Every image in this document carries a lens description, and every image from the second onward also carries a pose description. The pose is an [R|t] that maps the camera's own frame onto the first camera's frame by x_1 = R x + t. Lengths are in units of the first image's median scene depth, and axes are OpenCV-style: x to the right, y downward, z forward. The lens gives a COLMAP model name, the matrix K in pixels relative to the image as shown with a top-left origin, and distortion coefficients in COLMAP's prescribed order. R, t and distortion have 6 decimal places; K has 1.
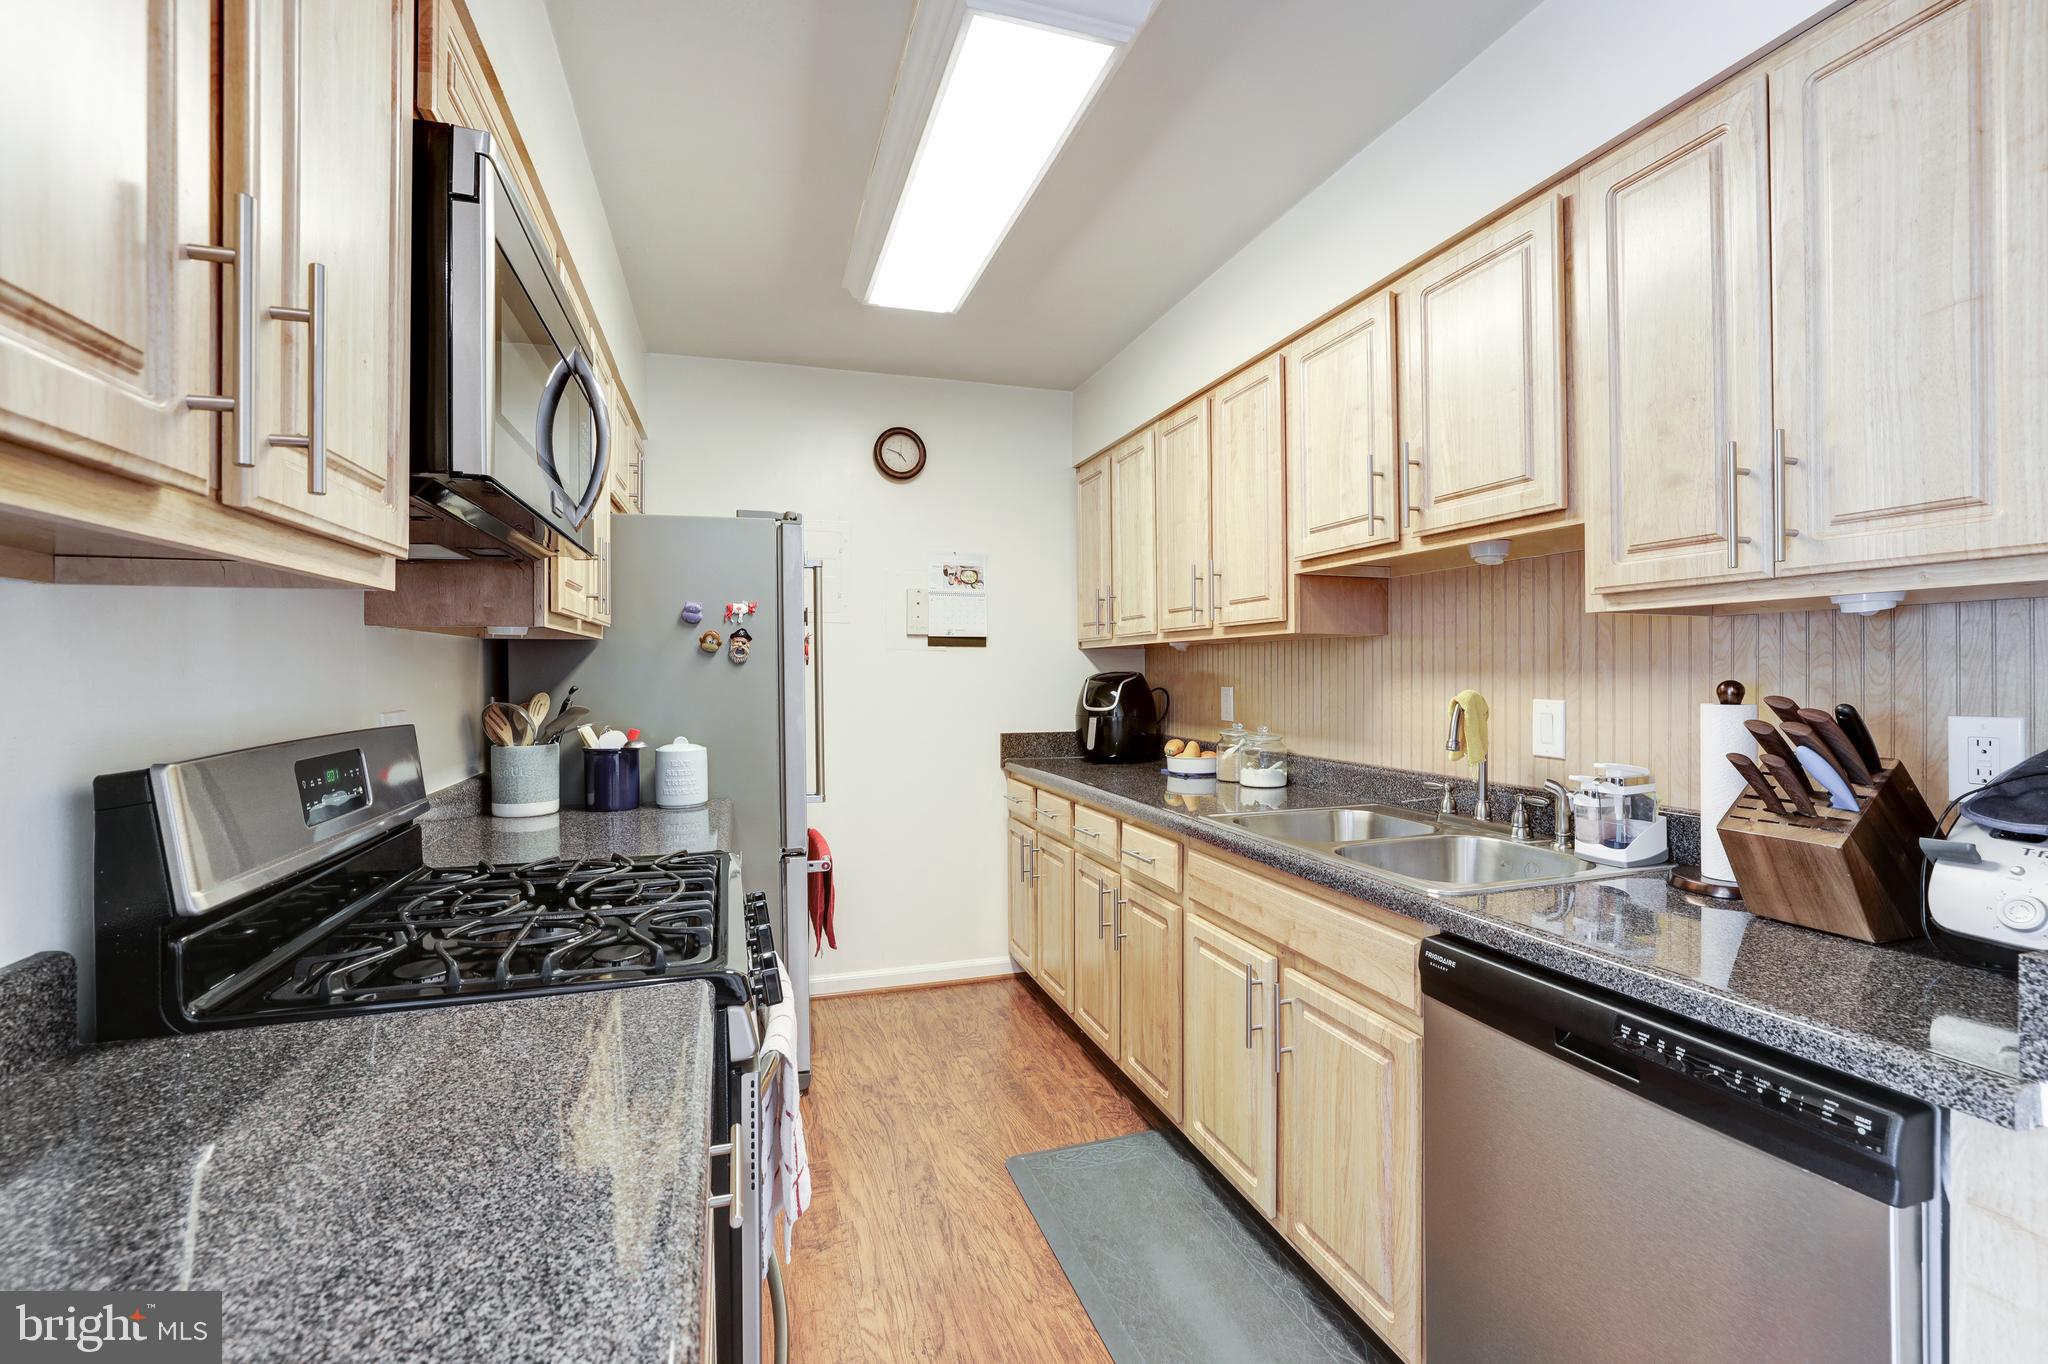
lens RADIAL K [[877.6, 0, 1026.8], [0, 877.6, 674.3], [0, 0, 1]] dist [-0.040116, 0.008781]
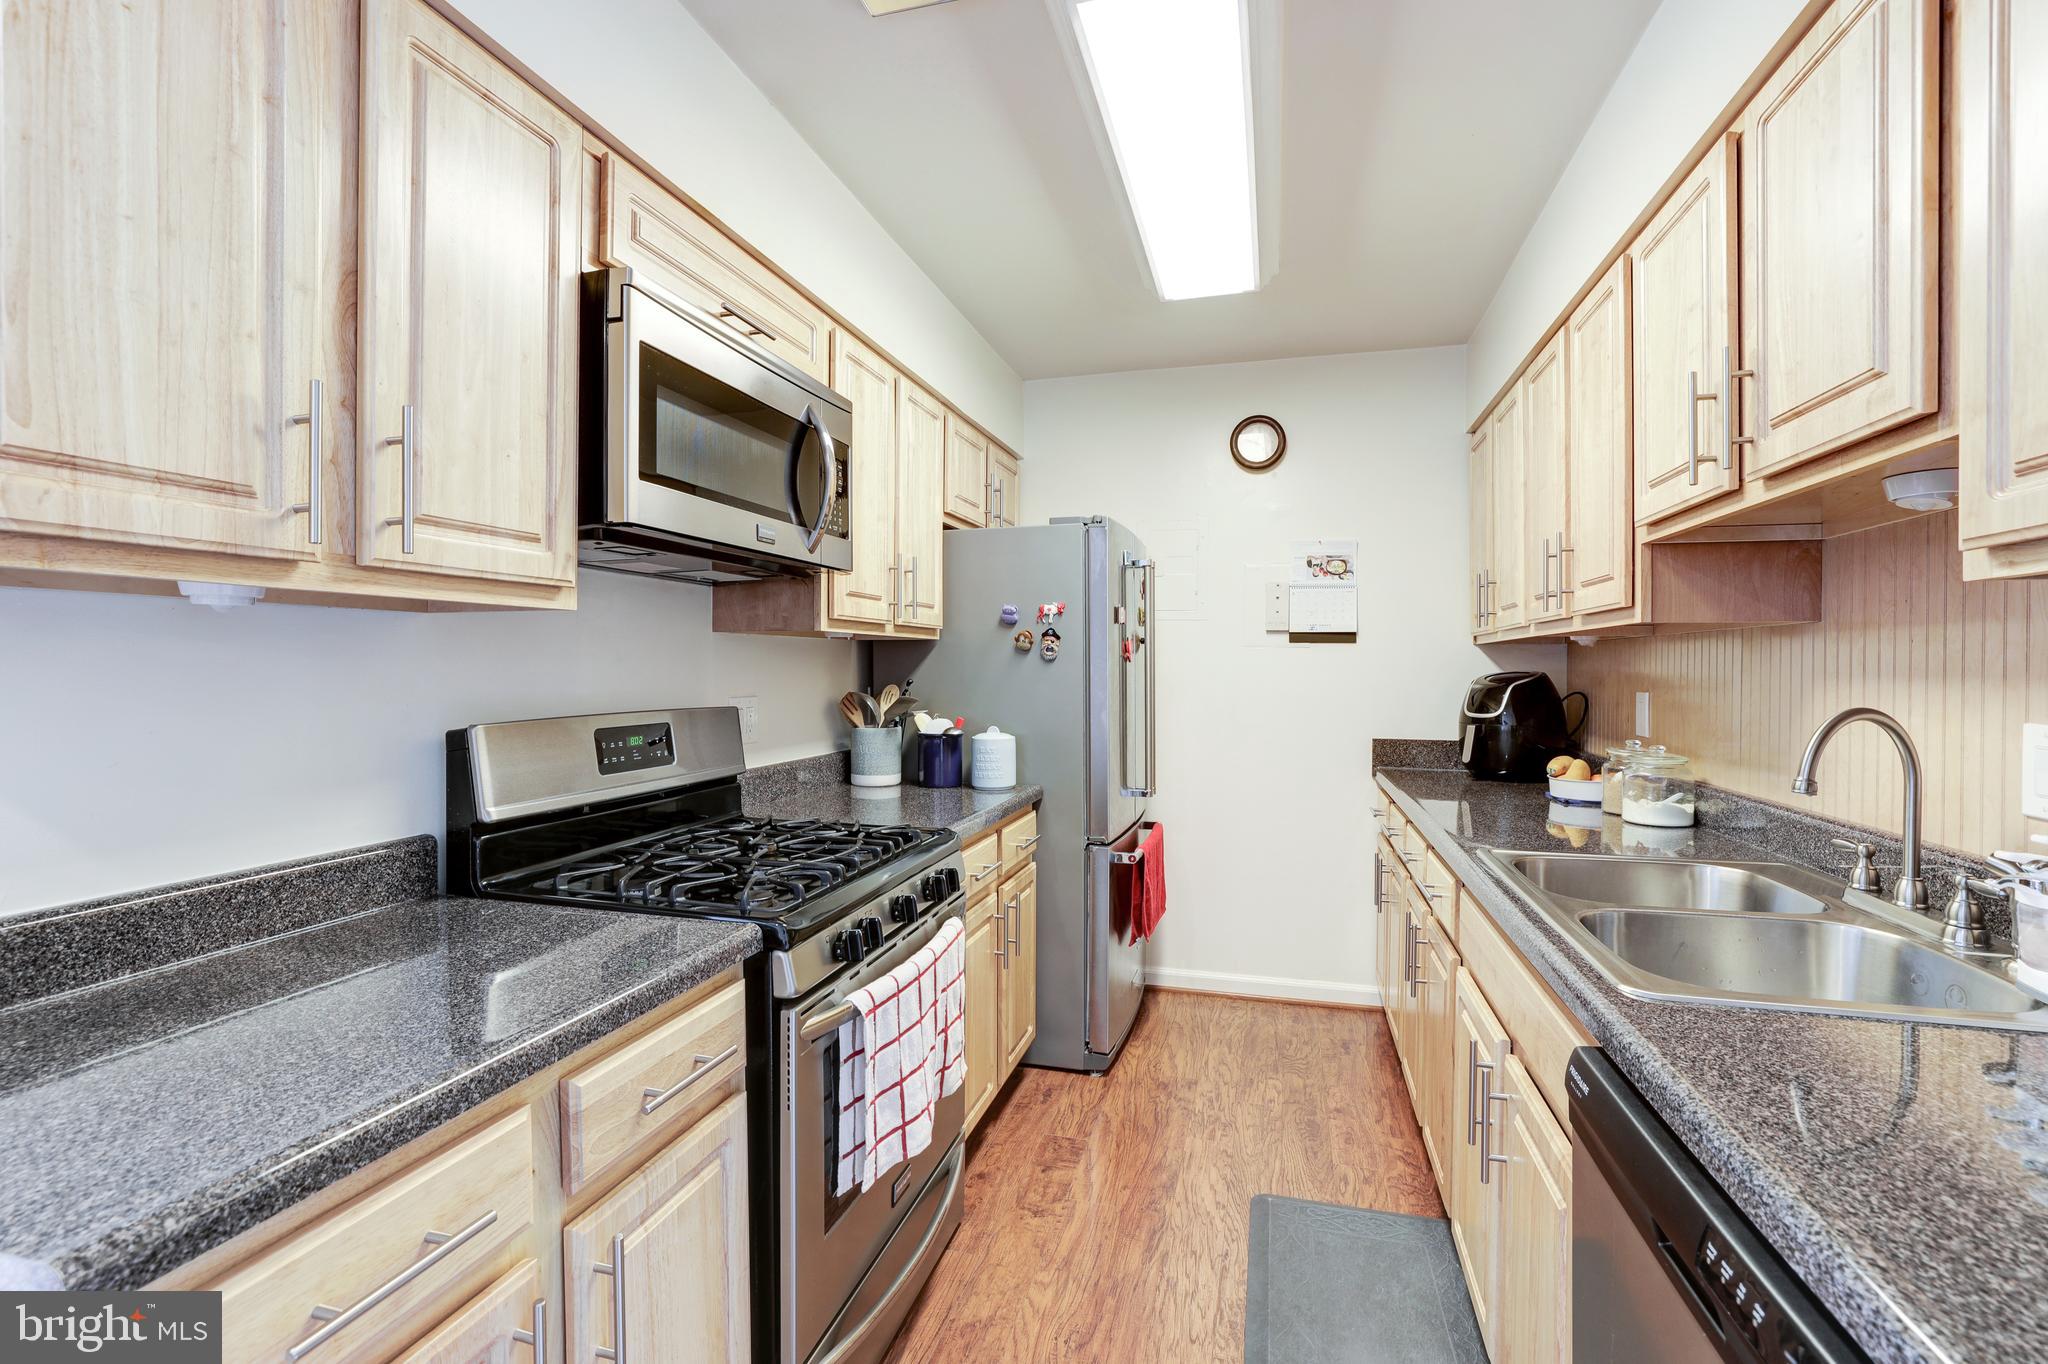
lens RADIAL K [[877.6, 0, 1021.8], [0, 877.6, 673.3], [0, 0, 1]] dist [-0.040116, 0.008781]
pose [[0.830421, 0.010264, -0.557043, 0.249398], [-0.008613, 0.999947, 0.005585, -0.002628], [0.557070, 0.000160, 0.830465, 0.081919]]
